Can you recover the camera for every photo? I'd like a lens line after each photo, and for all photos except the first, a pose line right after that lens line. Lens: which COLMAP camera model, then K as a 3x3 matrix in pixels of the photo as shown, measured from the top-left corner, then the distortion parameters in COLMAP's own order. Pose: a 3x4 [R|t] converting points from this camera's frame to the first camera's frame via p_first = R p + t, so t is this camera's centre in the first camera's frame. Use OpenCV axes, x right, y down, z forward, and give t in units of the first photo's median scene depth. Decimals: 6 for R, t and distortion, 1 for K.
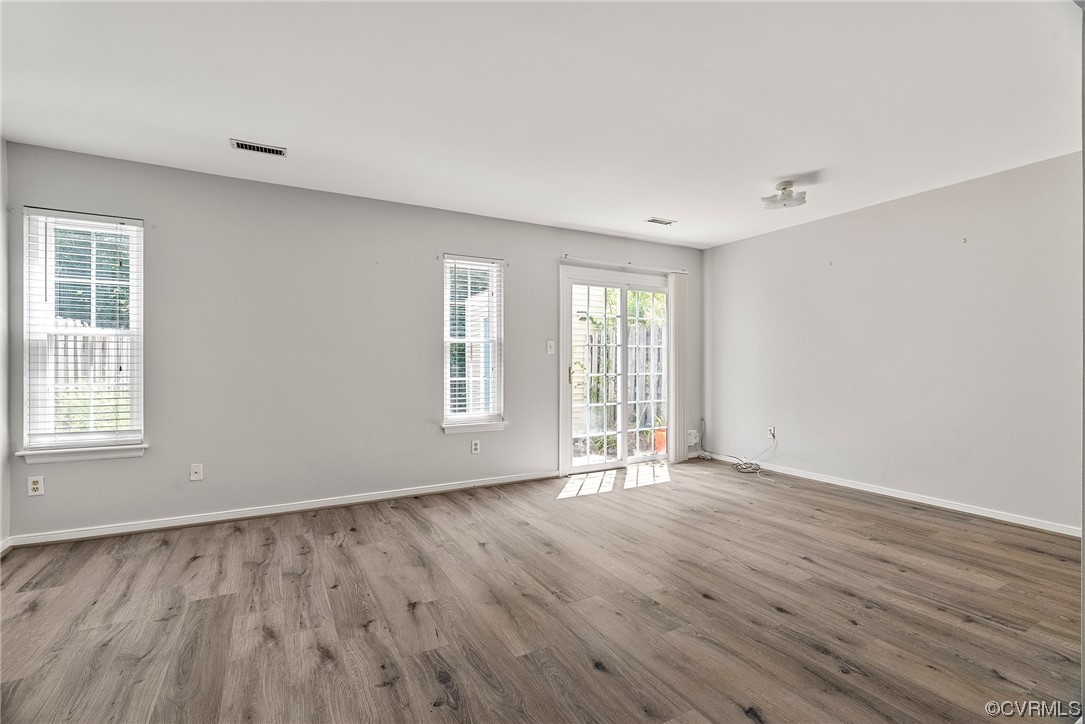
lens RADIAL K [[489.2, 0, 542.5], [0, 489.2, 362.0], [0, 0, 1]] dist [-0.016832, 0.006921]
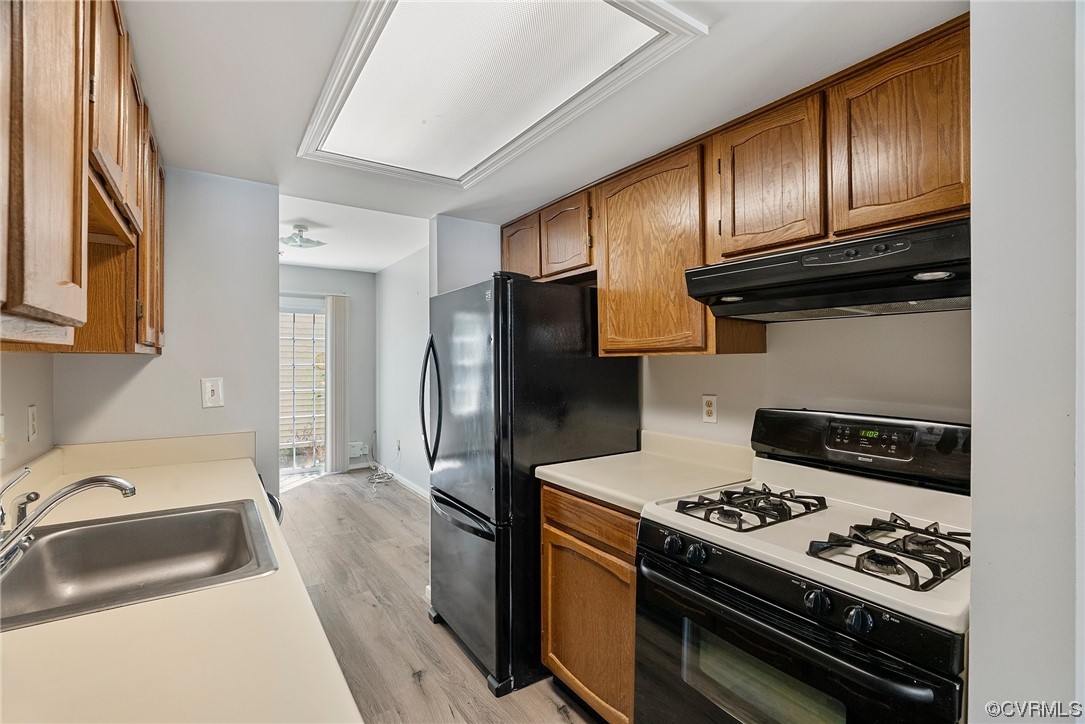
lens RADIAL K [[489.2, 0, 542.5], [0, 489.2, 362.0], [0, 0, 1]] dist [-0.016832, 0.006921]
pose [[0.995905, 0.000108, 0.090404, 1.254938], [-0.000197, 1.000000, 0.000968, -0.077365], [-0.090404, -0.000981, 0.995905, -0.204978]]
